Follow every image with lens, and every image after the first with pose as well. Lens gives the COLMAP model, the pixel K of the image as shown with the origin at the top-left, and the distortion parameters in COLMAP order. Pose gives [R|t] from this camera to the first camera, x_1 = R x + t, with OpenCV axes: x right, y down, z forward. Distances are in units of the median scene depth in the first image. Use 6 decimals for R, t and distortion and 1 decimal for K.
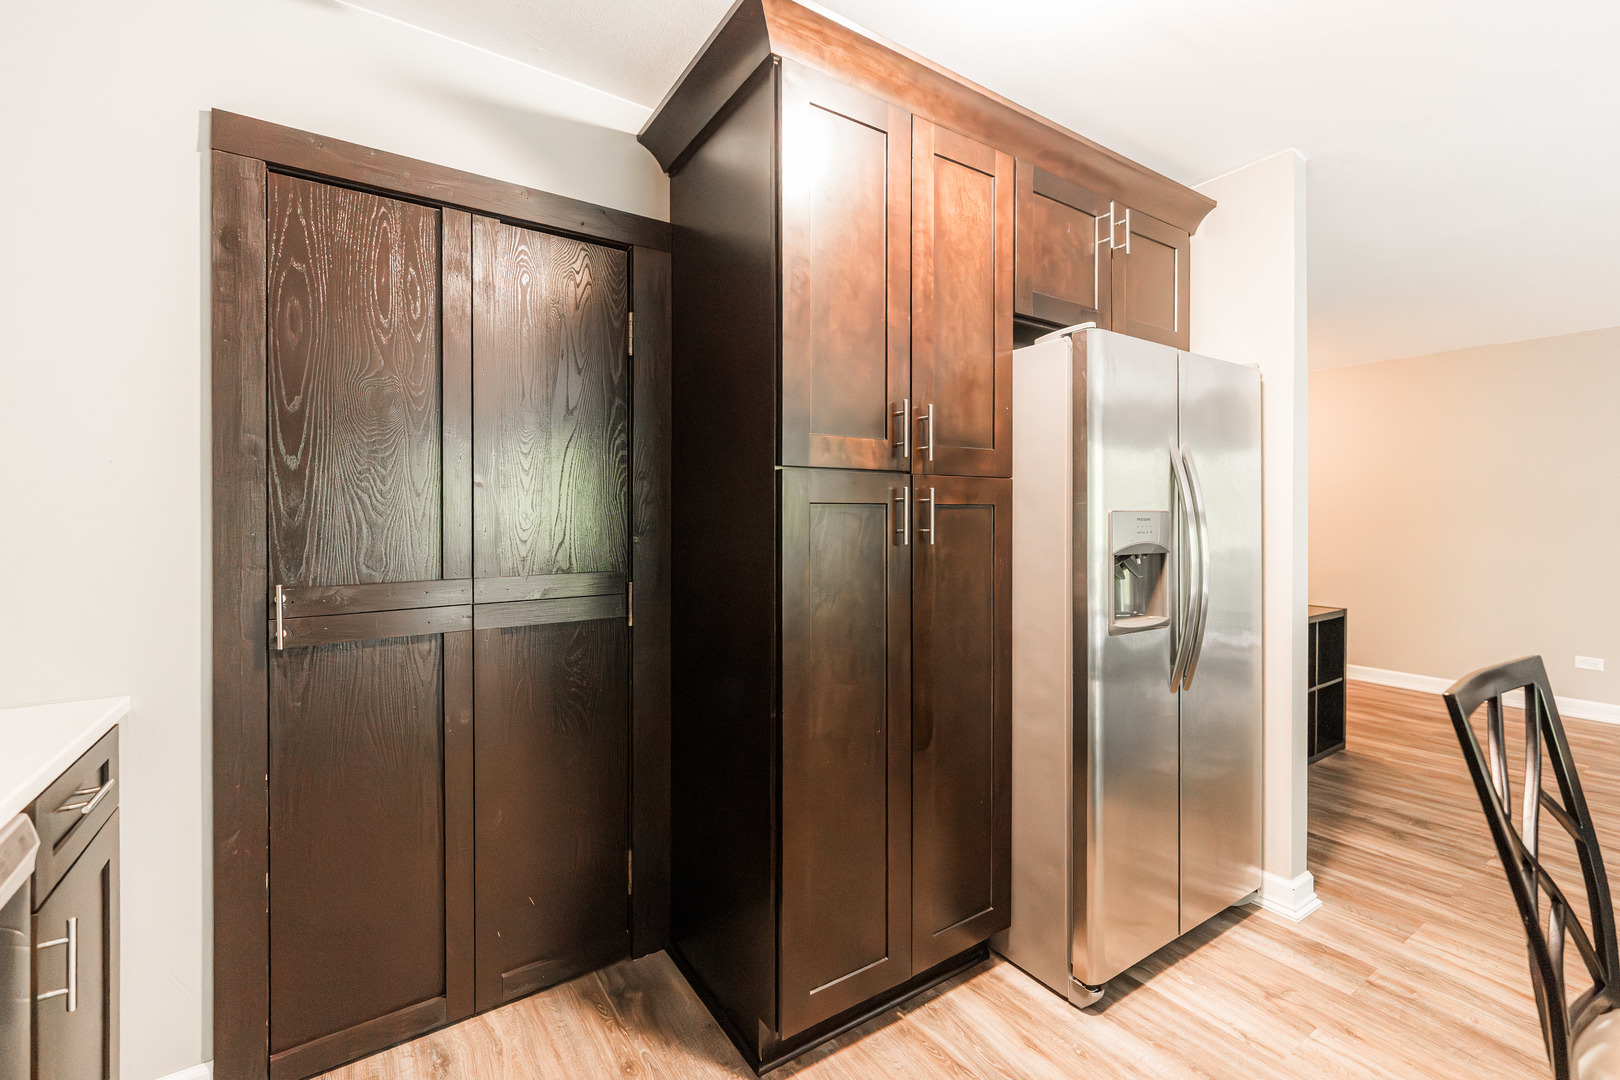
lens RADIAL K [[674.1, 0, 804.3], [0, 674.1, 527.4], [0, 0, 1]] dist [-0.000533, 0.000151]
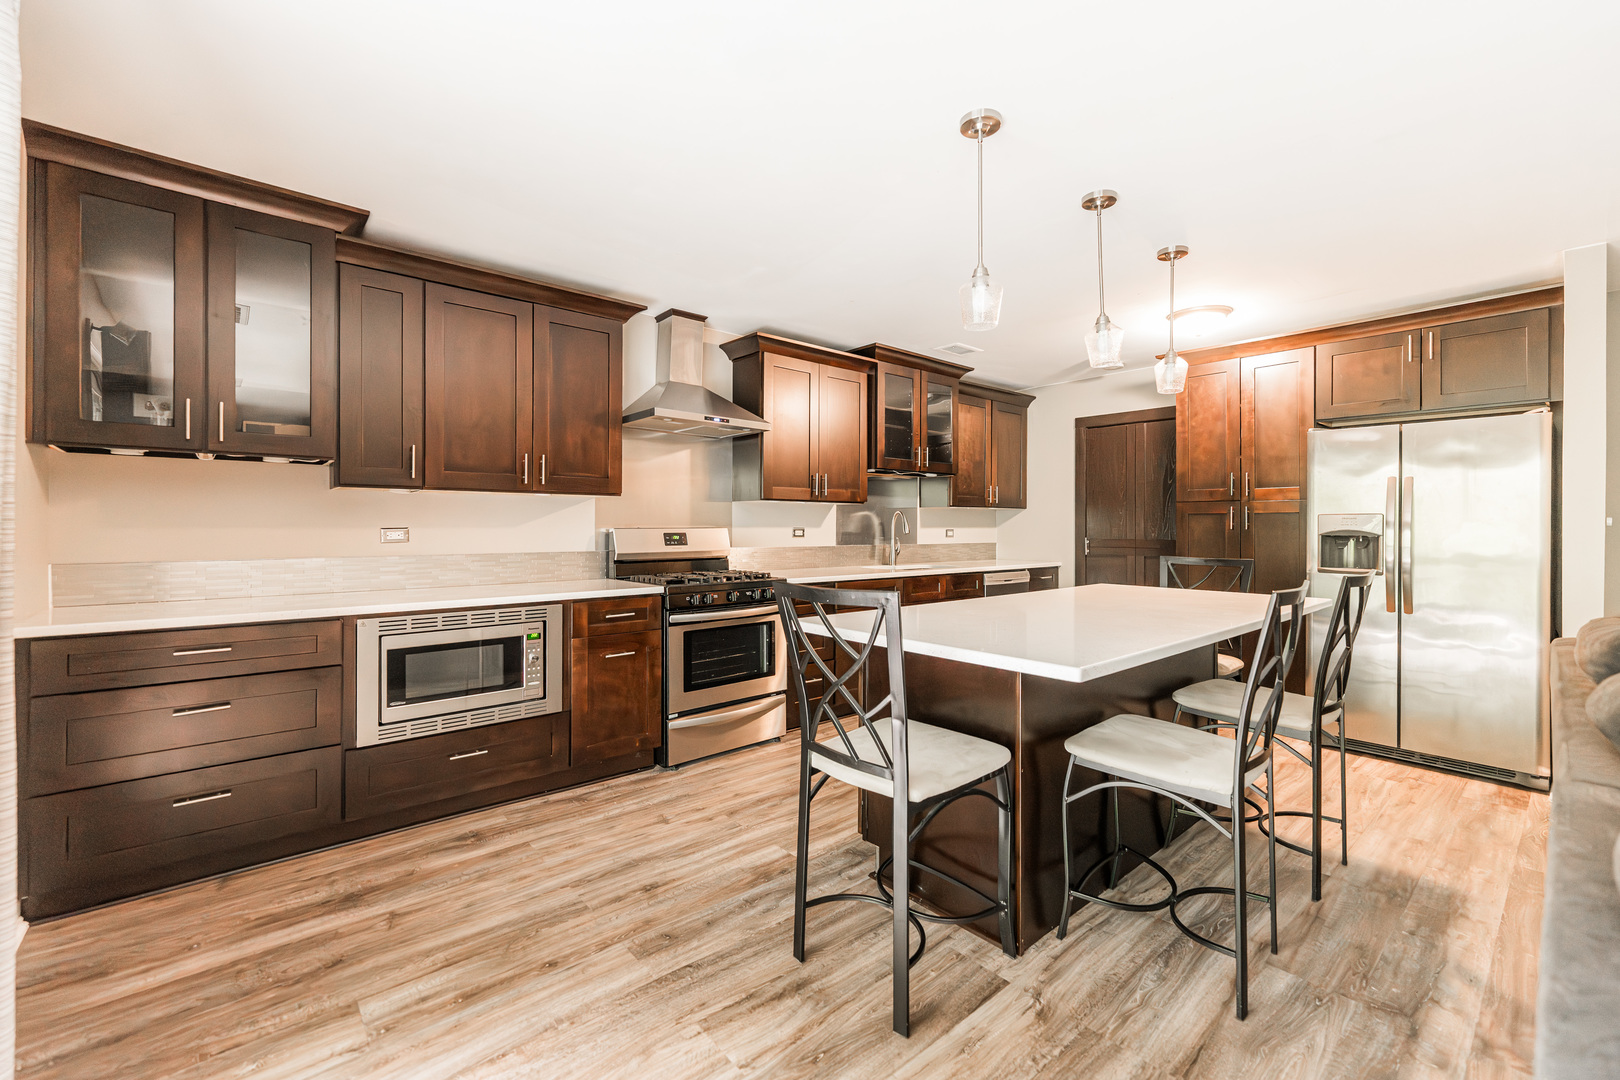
lens RADIAL K [[674.1, 0, 804.3], [0, 674.1, 527.4], [0, 0, 1]] dist [-0.000533, 0.000151]
pose [[0.137157, 0.002496, -0.990546, 2.151302], [-0.009071, 0.999958, 0.001263, 0.025195], [0.990508, 0.008812, 0.137174, -0.842799]]
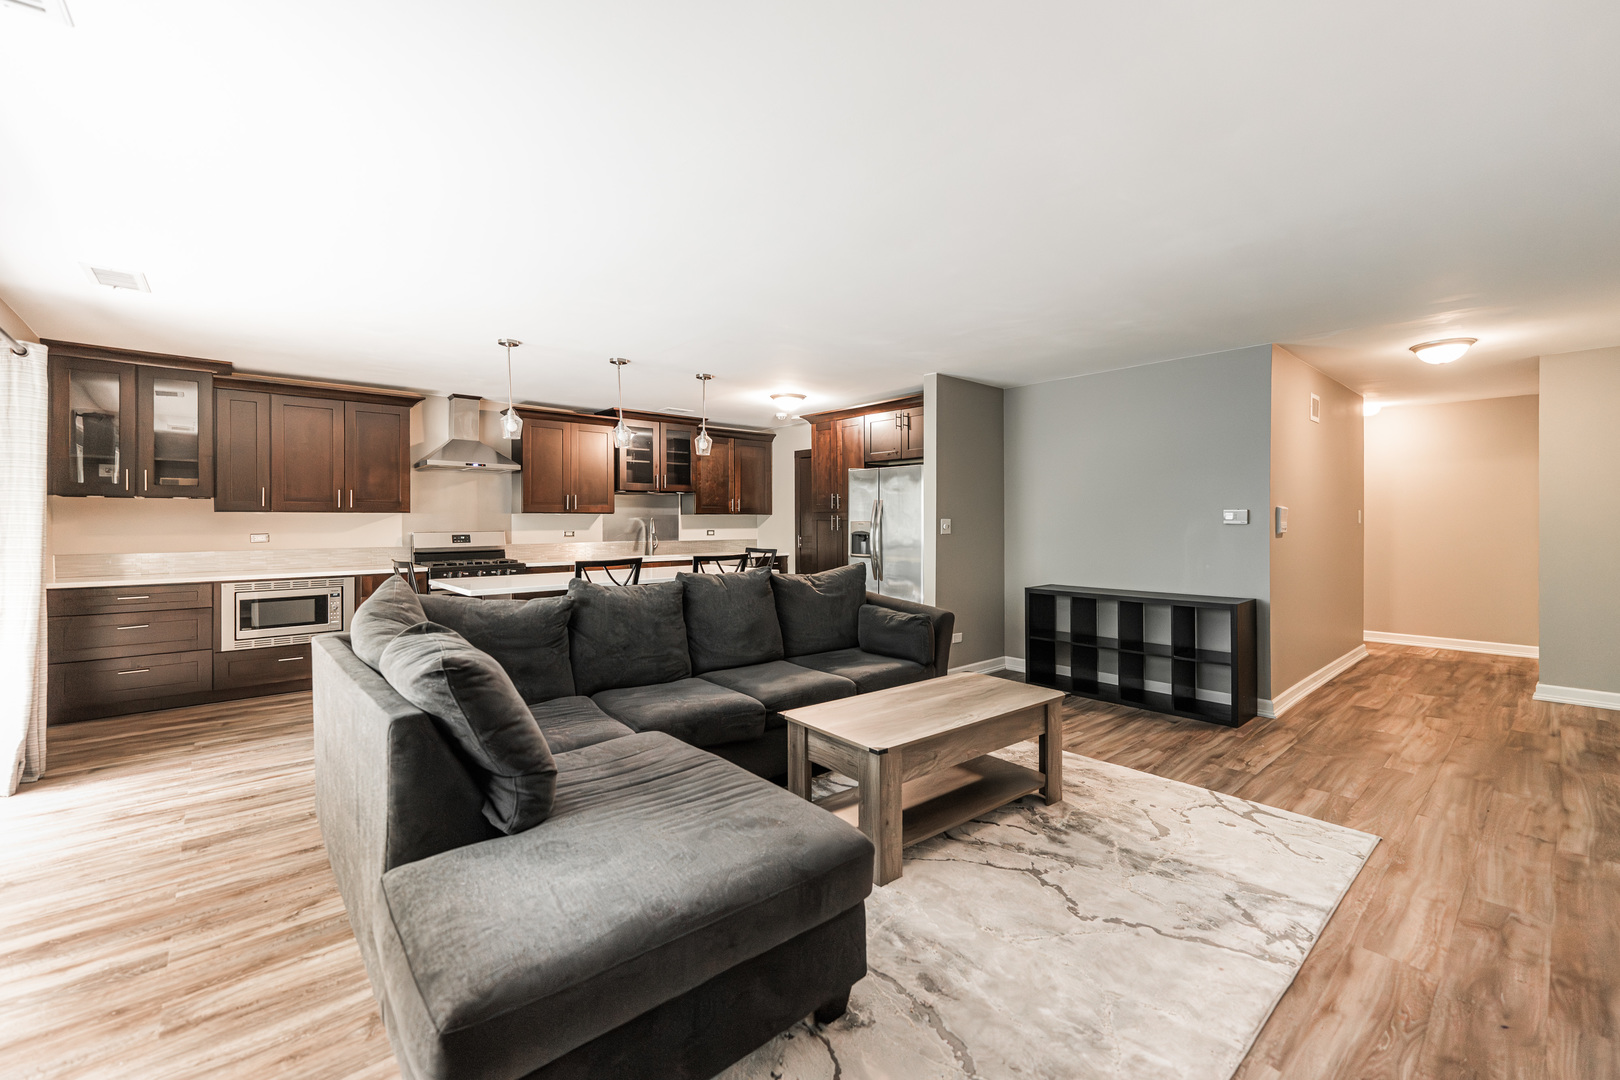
lens RADIAL K [[673.5, 0, 852.1], [0, 673.5, 523.5], [0, 0, 1]] dist [-0.011070, -0.000636]
pose [[0.180620, 0.004527, -0.983543, 3.577207], [-0.005217, 0.999980, 0.003645, -0.027991], [0.983539, 0.004473, 0.180640, 0.329240]]
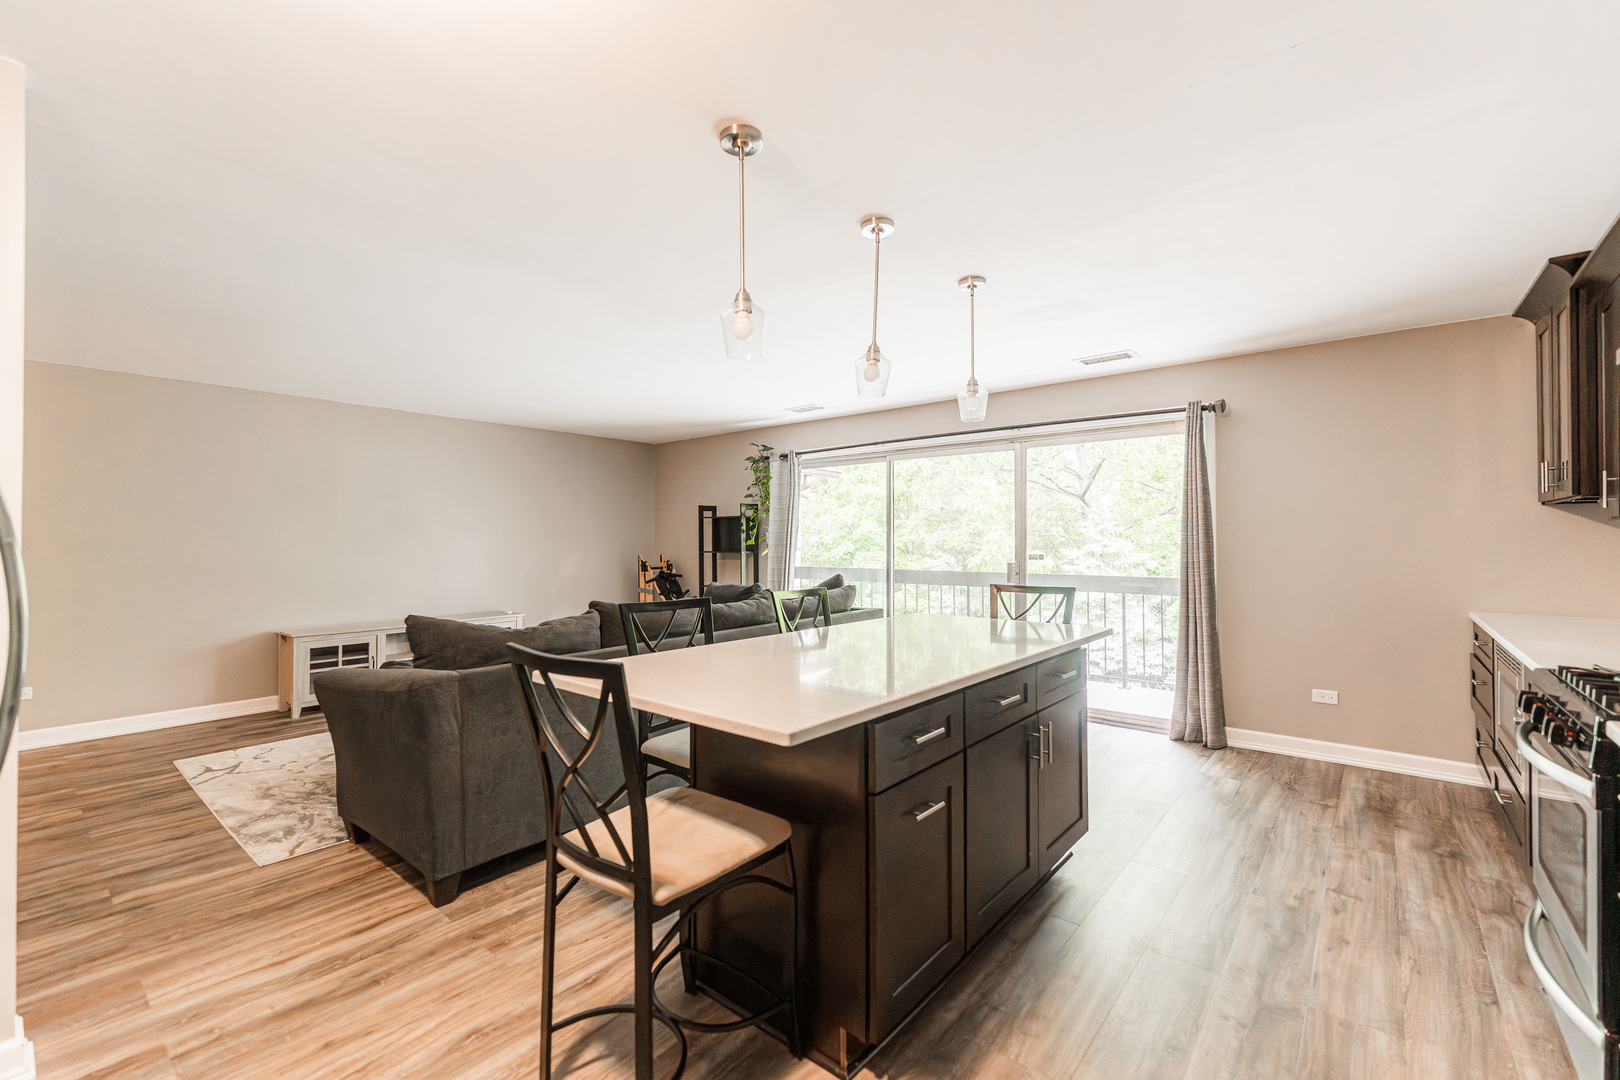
lens RADIAL K [[673.5, 0, 810.0], [0, 673.5, 540.0], [0, 0, 1]] dist [-0.000765, 0.000205]
pose [[-0.296974, 0.007452, 0.954857, -0.294640], [0.008540, 0.999950, -0.005148, -0.018806], [-0.954847, 0.006626, -0.297023, 0.431602]]
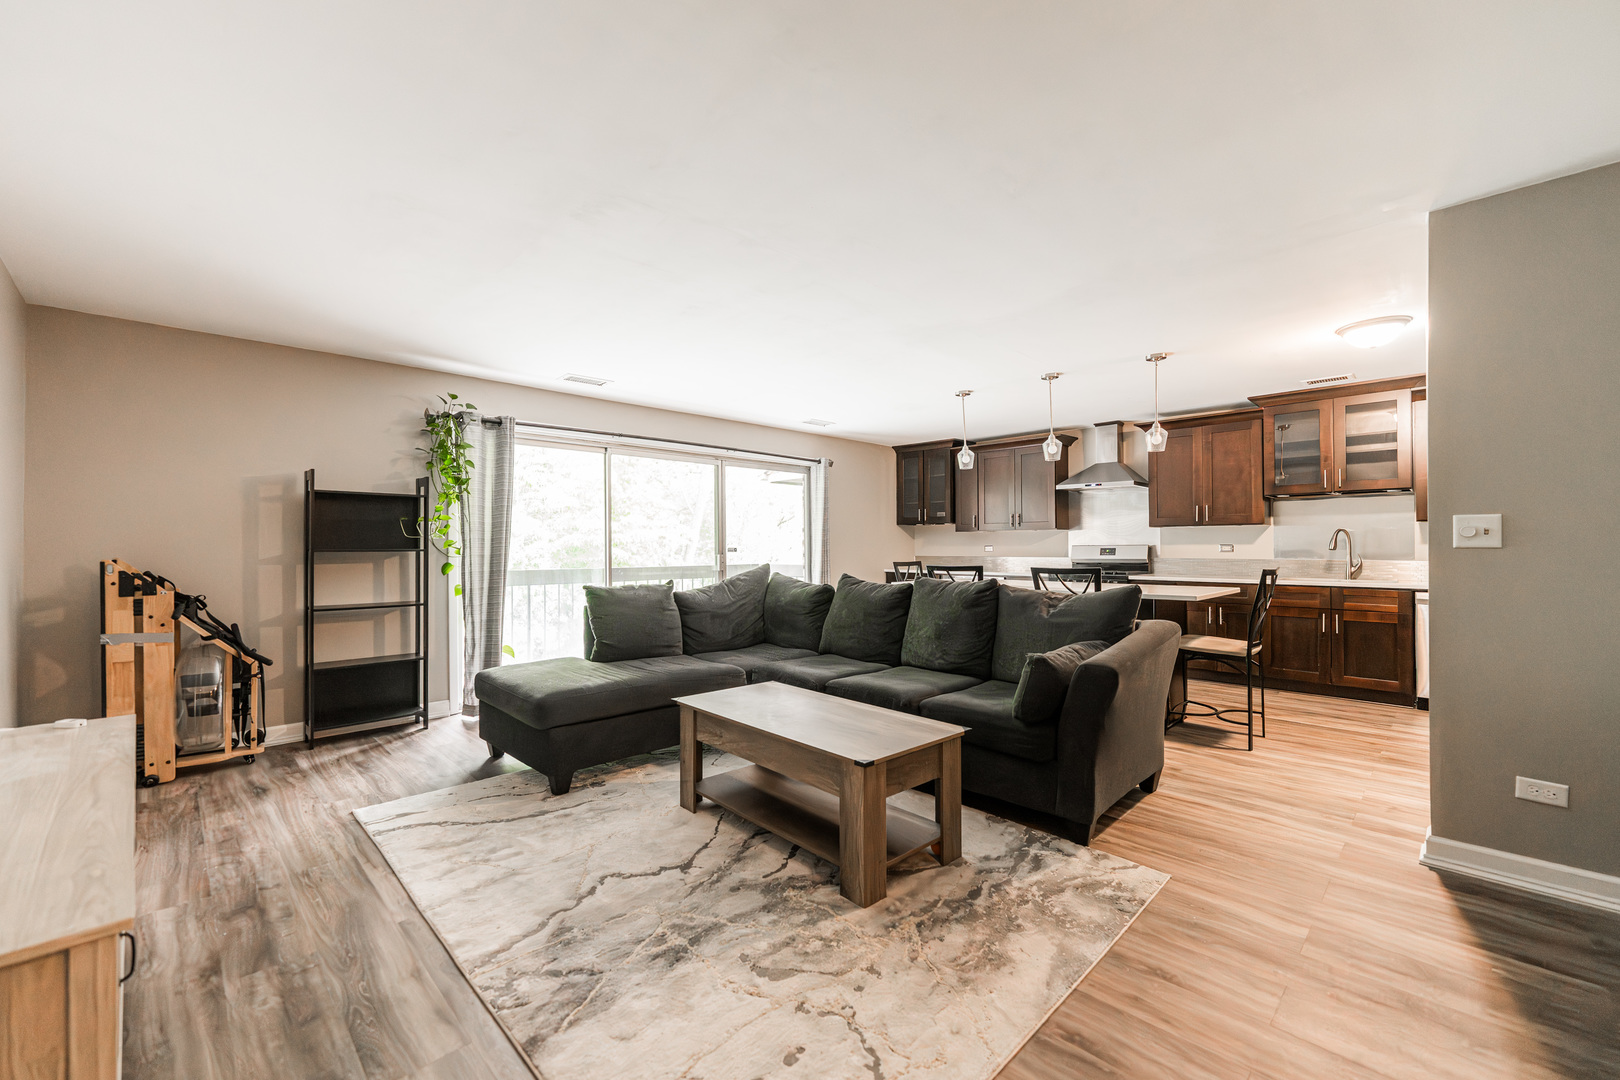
lens RADIAL K [[662.1, 0, 780.7], [0, 662.1, 544.6], [0, 0, 1]] dist [-0.000662, -0.000208]
pose [[-0.983732, 0.007762, -0.179473, 2.404130], [0.007127, 0.999966, 0.004183, 0.003119], [0.179499, 0.002835, -0.983754, 2.259378]]
